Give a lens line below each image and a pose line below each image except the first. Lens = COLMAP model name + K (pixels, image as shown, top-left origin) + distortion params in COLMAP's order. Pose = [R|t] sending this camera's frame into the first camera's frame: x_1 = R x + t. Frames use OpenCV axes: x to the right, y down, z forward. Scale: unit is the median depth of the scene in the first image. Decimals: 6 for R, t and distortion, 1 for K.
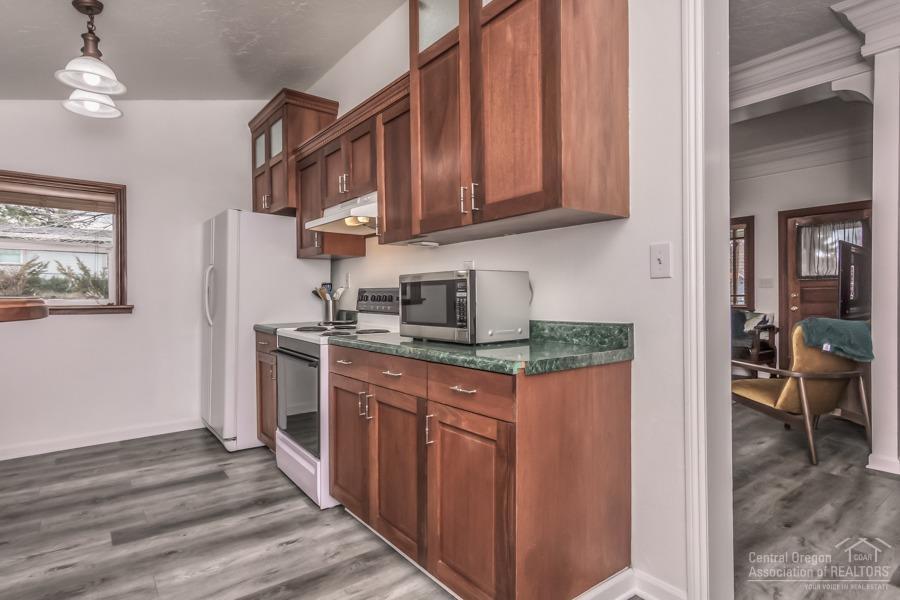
lens RADIAL K [[470.3, 0, 454.2], [0, 470.3, 295.8], [0, 0, 1]] dist [0.002509, -0.001515]
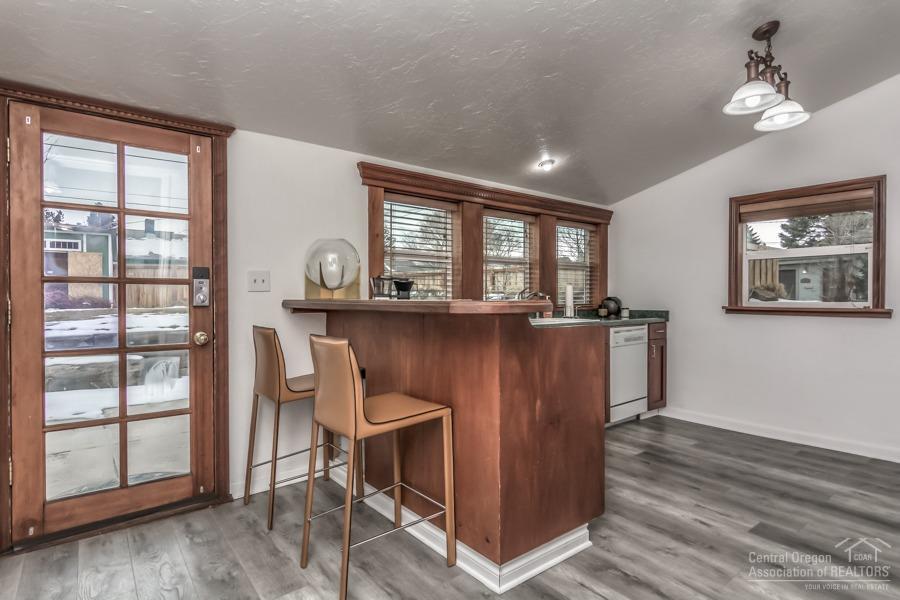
lens RADIAL K [[470.3, 0, 451.3], [0, 470.3, 298.6], [0, 0, 1]] dist [0.002509, -0.001515]
pose [[0.008321, 0.003455, -0.999959, 0.290084], [-0.000011, 0.999994, 0.003455, -0.004550], [0.999965, -0.000018, 0.008321, 0.263885]]
